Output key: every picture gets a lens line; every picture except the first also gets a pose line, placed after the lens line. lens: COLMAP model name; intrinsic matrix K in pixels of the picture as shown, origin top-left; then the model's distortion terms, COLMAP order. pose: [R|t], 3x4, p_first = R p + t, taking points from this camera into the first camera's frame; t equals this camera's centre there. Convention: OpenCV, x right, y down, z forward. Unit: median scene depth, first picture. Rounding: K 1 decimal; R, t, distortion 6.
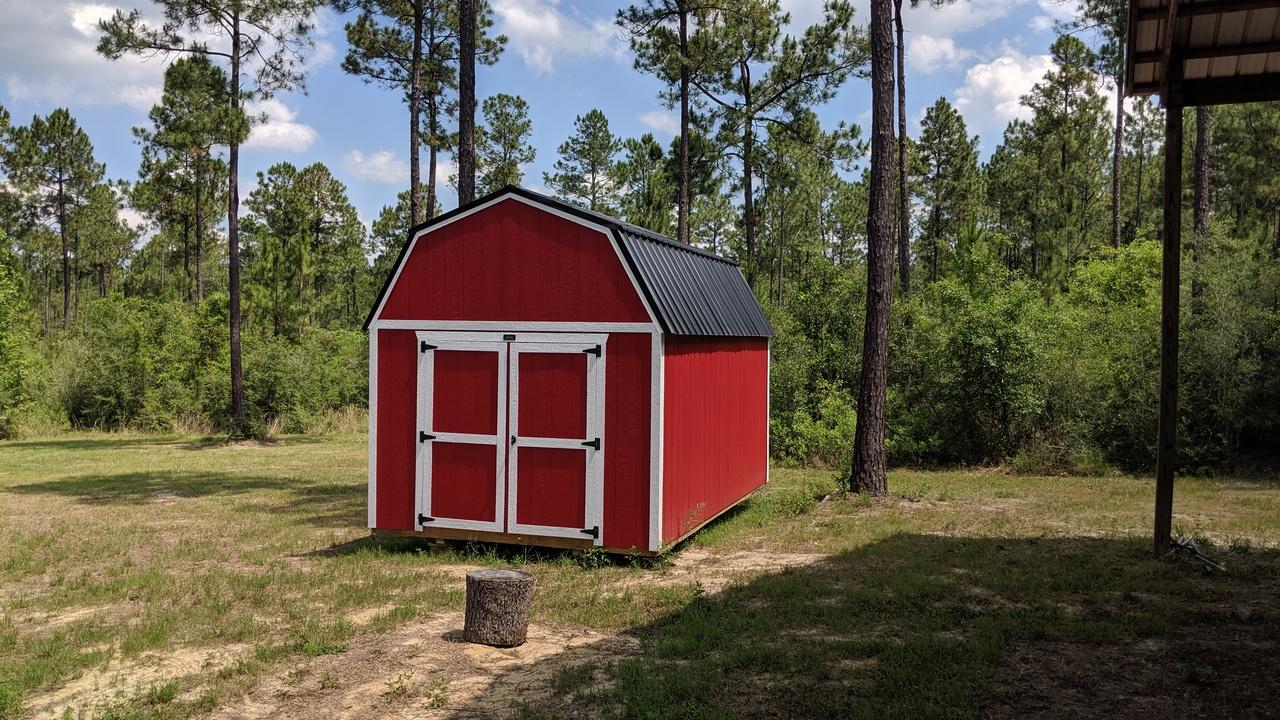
lens RADIAL K [[1067.5, 0, 640.0], [0, 1067.5, 360.0], [0, 0, 1]] dist [0.161370, -0.349685]
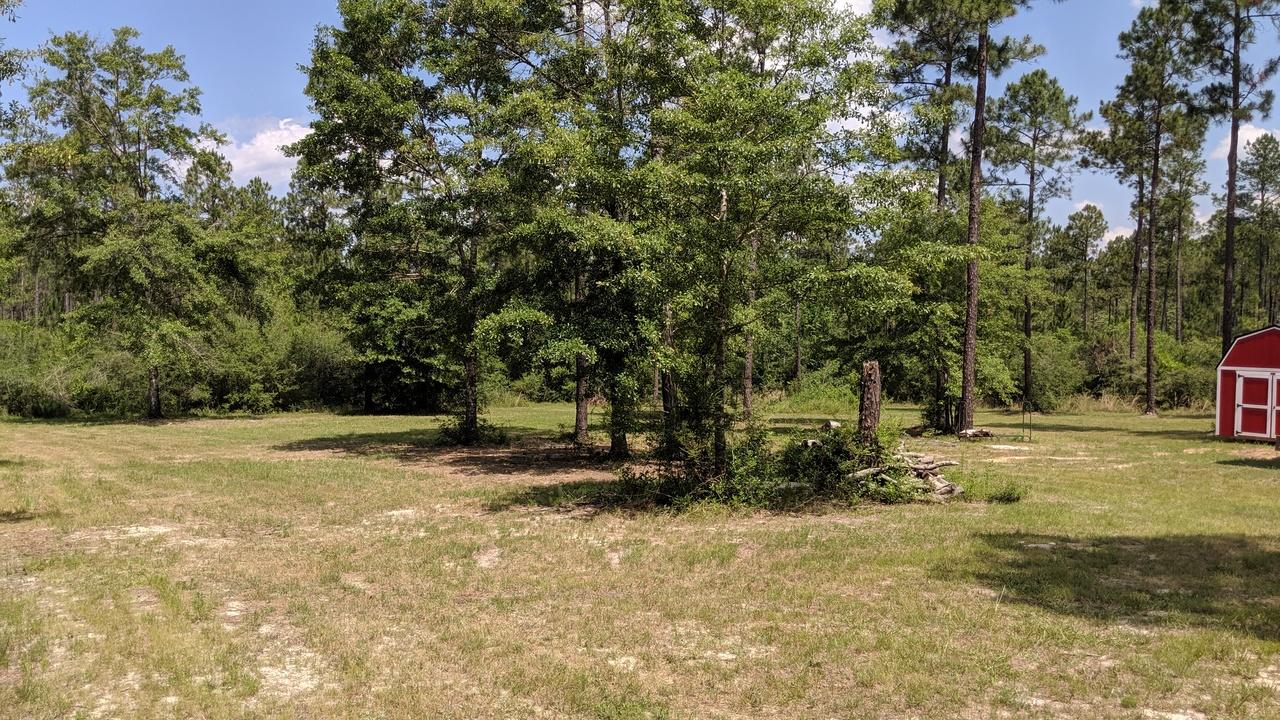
lens RADIAL K [[1030.7, 0, 634.8], [0, 1030.7, 364.0], [0, 0, 1]] dist [0.064748, -0.099751]
pose [[0.841509, 0.015520, -0.540019, -0.023763], [-0.006608, 0.999808, 0.018436, -0.042774], [0.540202, -0.011946, 0.841451, -1.149481]]
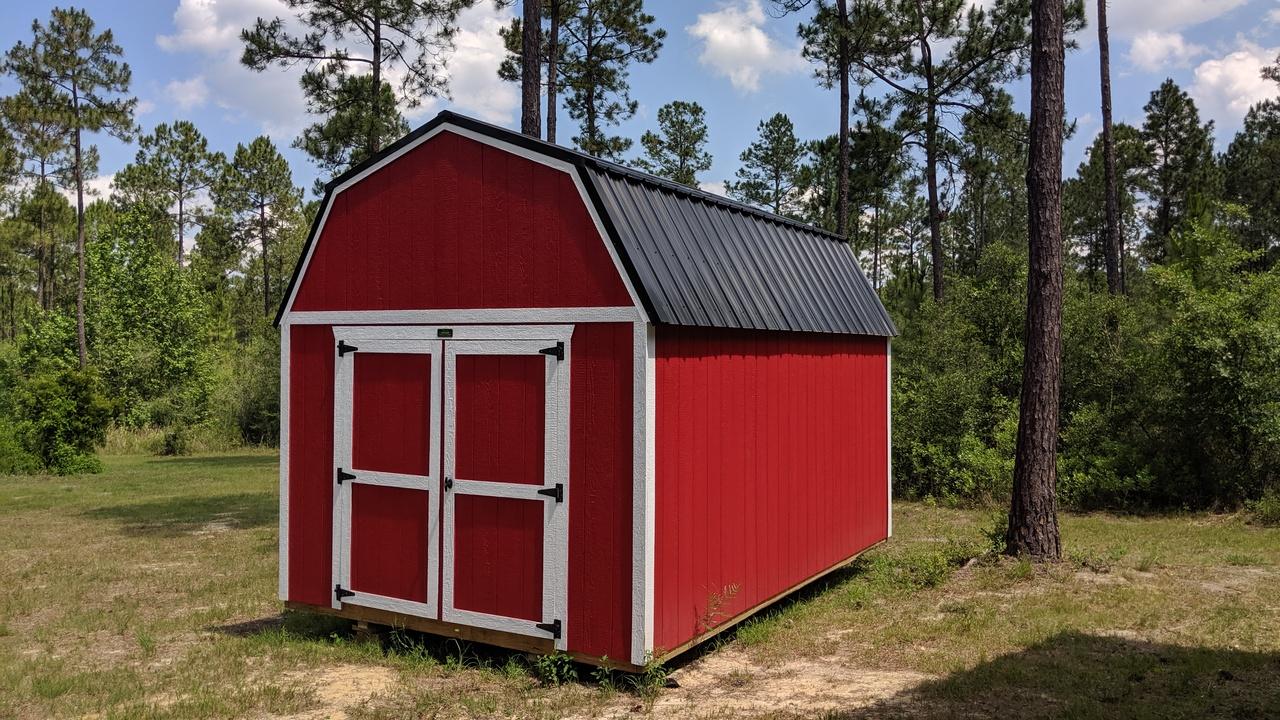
lens RADIAL K [[1076.0, 0, 638.9], [0, 1076.0, 348.3], [0, 0, 1]] dist [0.081825, -0.128235]
pose [[0.982433, -0.007640, -0.186460, 0.059816], [0.002814, 0.999655, -0.026132, 0.003255], [0.186595, 0.025148, 0.982115, 0.161178]]
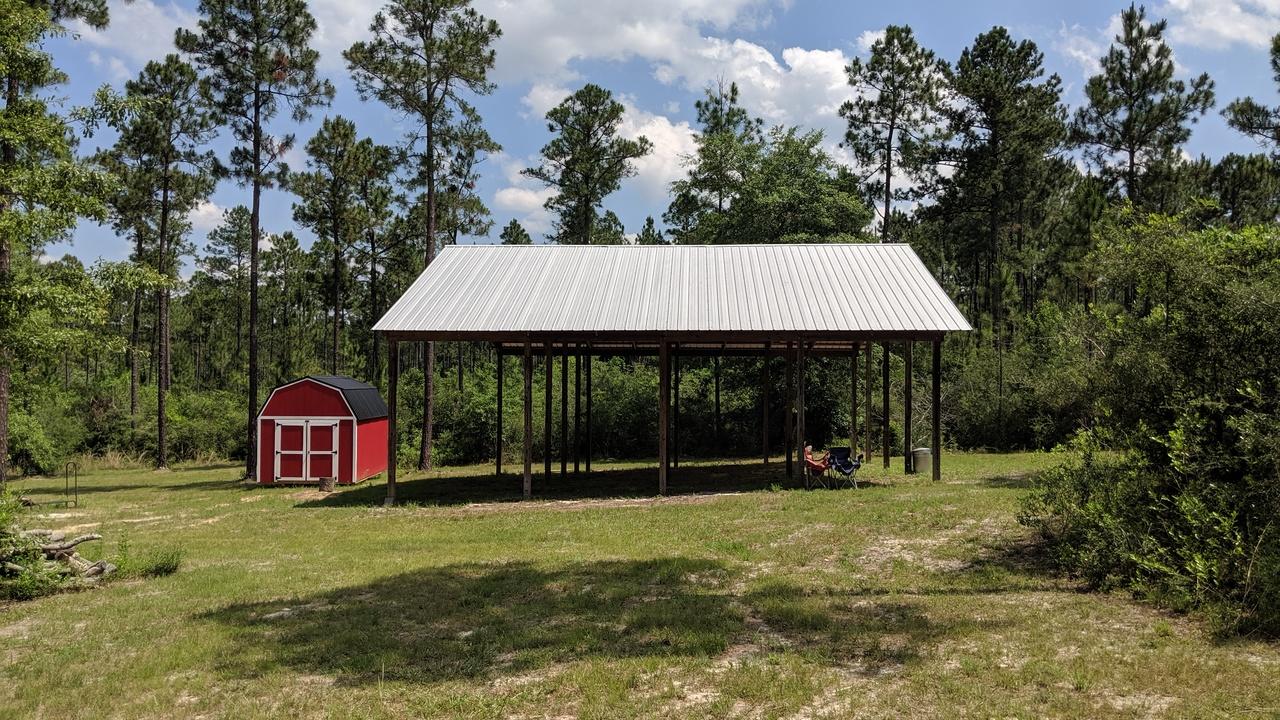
lens RADIAL K [[1030.7, 0, 634.8], [0, 1030.7, 364.0], [0, 0, 1]] dist [0.064748, -0.099751]
pose [[0.938507, -0.003234, 0.345244, -0.128925], [0.015202, 0.999373, -0.031963, -0.037344], [-0.344925, 0.035246, 0.937968, -1.096774]]
